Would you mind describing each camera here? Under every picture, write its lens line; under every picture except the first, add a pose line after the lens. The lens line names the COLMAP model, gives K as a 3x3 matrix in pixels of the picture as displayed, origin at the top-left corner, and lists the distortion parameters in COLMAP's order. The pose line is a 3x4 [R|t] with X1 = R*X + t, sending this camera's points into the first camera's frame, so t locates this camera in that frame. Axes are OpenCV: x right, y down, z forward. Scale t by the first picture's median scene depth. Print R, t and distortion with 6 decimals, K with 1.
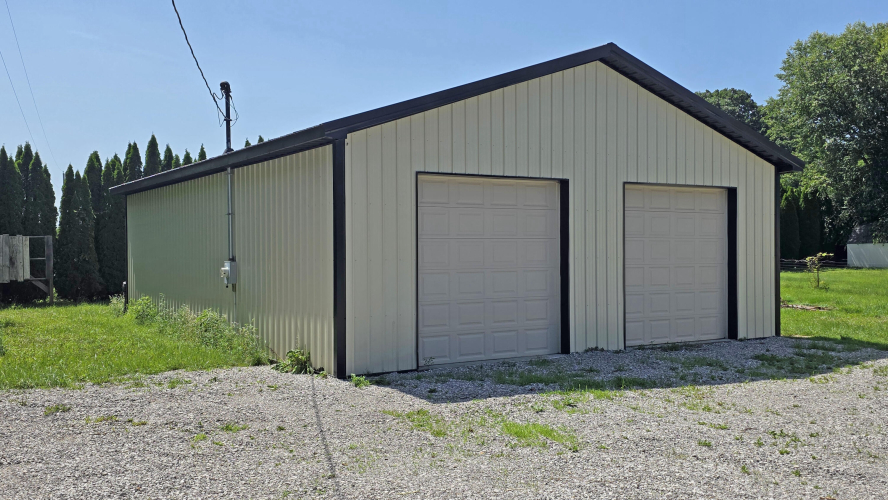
lens RADIAL K [[815.1, 0, 444.6], [0, 815.1, 251.2], [0, 0, 1]] dist [0.020653, 0.000000]
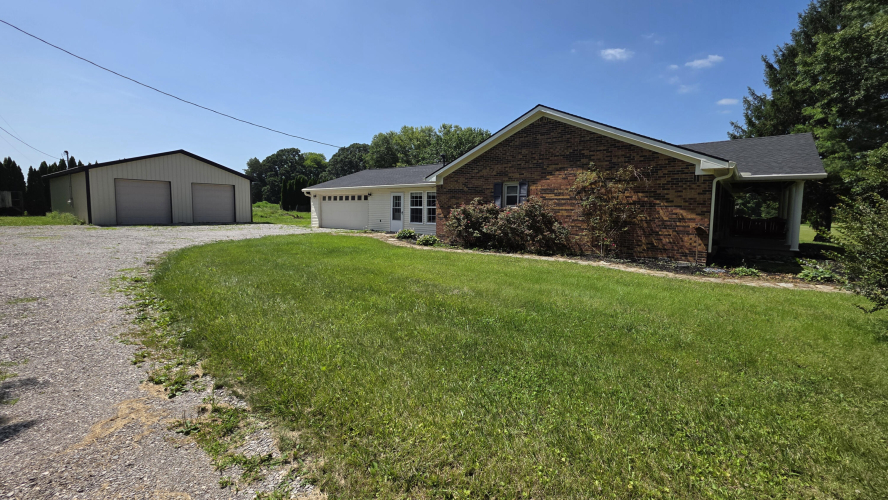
lens RADIAL K [[371.7, 0, 441.6], [0, 371.7, 242.1], [0, 0, 1]] dist [-0.002658, -0.000387]
pose [[0.939341, -0.007663, 0.342898, 0.403146], [-0.021130, 0.996558, 0.080156, 0.019270], [-0.342332, -0.082539, 0.935947, -0.641214]]
